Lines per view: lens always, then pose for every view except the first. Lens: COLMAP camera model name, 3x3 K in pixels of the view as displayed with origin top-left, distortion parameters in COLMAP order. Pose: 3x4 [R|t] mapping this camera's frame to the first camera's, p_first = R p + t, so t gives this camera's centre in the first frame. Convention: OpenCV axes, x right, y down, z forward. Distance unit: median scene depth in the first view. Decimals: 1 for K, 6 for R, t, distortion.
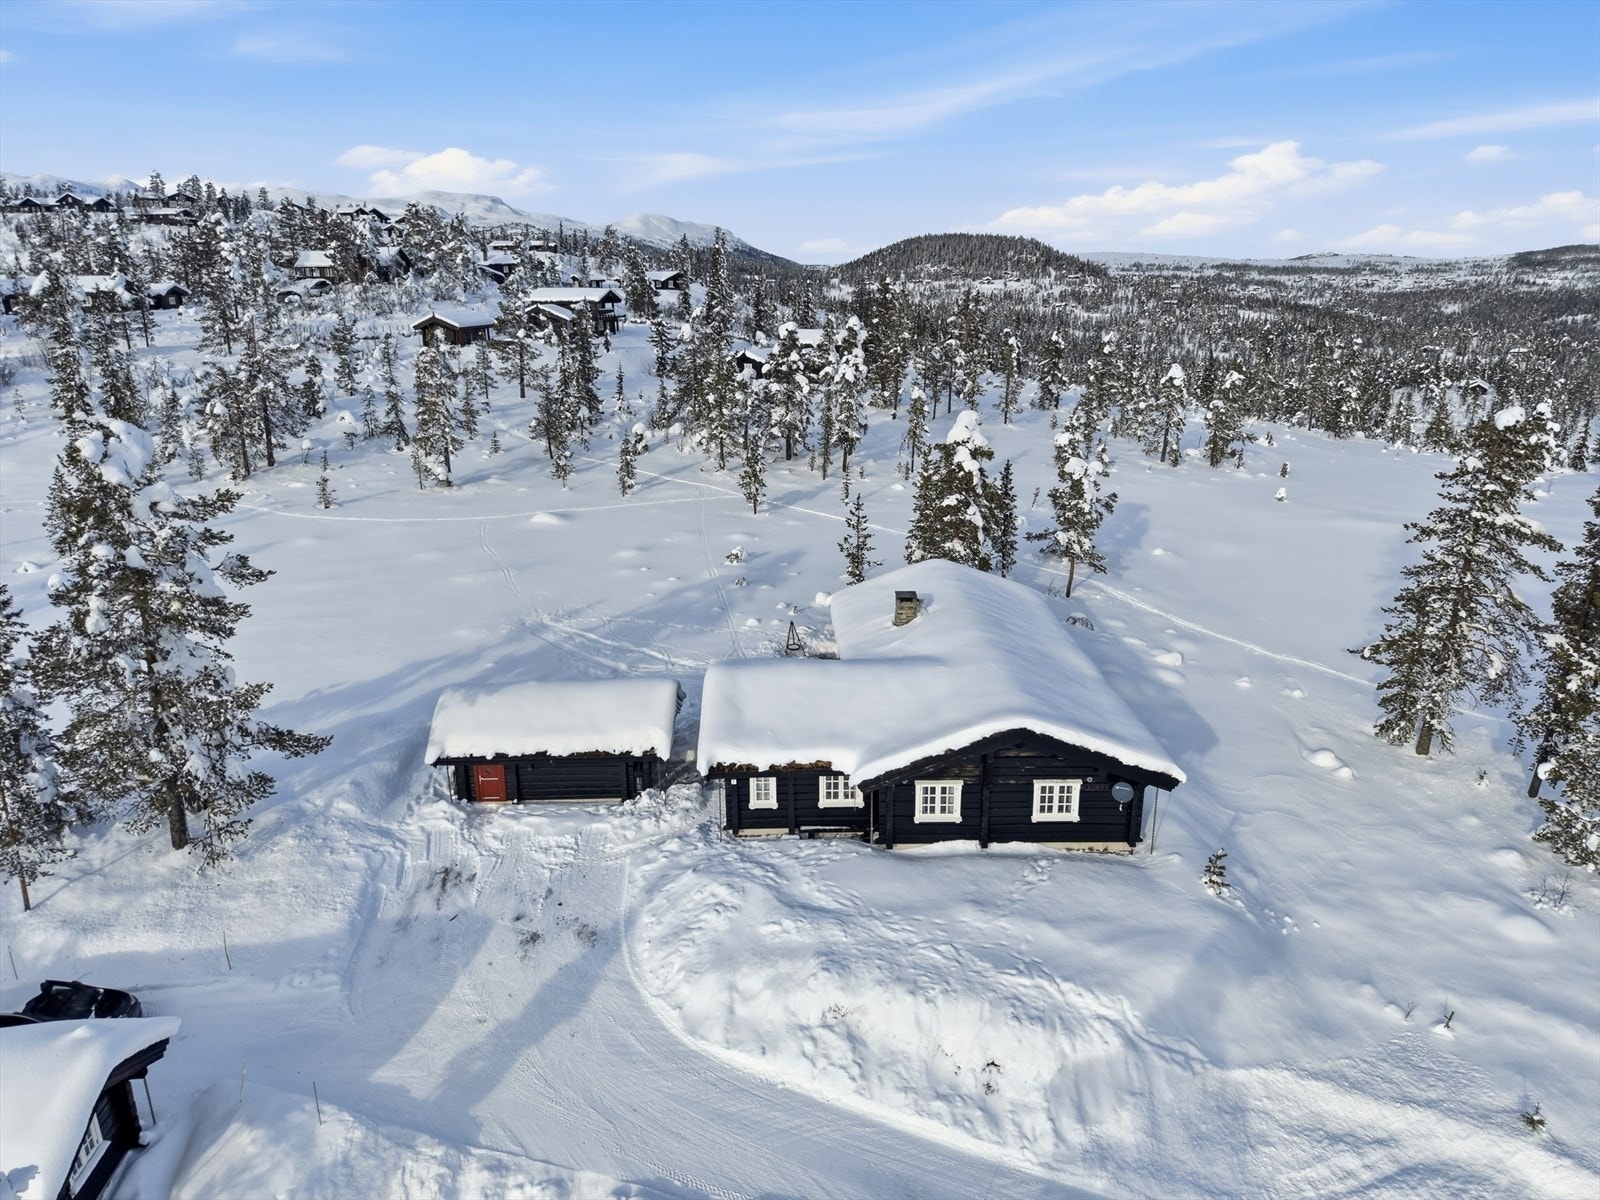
lens RADIAL K [[1028.0, 0, 800.0], [0, 1028.0, 600.0], [0, 0, 1]] dist [-0.001916, -0.005009]
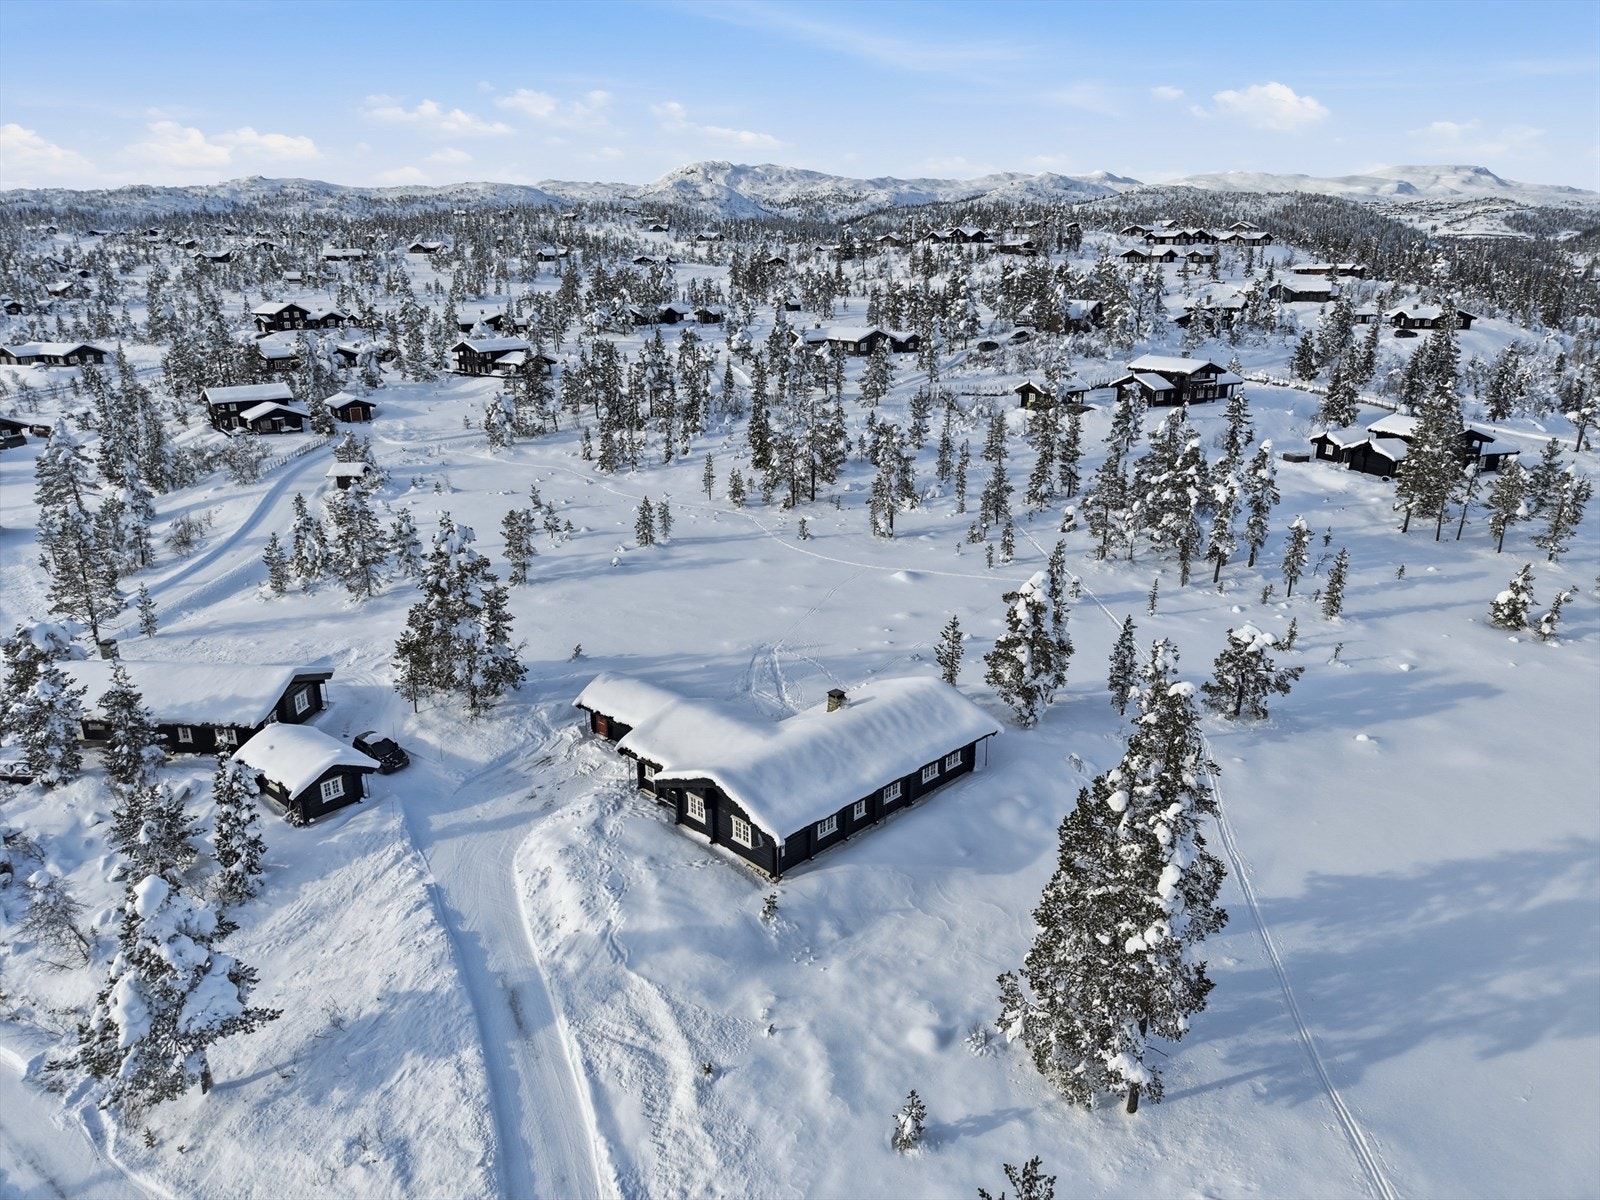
lens RADIAL K [[1028.0, 0, 800.0], [0, 1028.0, 600.0], [0, 0, 1]] dist [-0.001916, -0.005009]
pose [[0.705202, 0.211358, -0.676770, 1.328482], [-0.208144, 0.974189, 0.087355, -0.324030], [0.677765, 0.079263, 0.730994, -0.163254]]
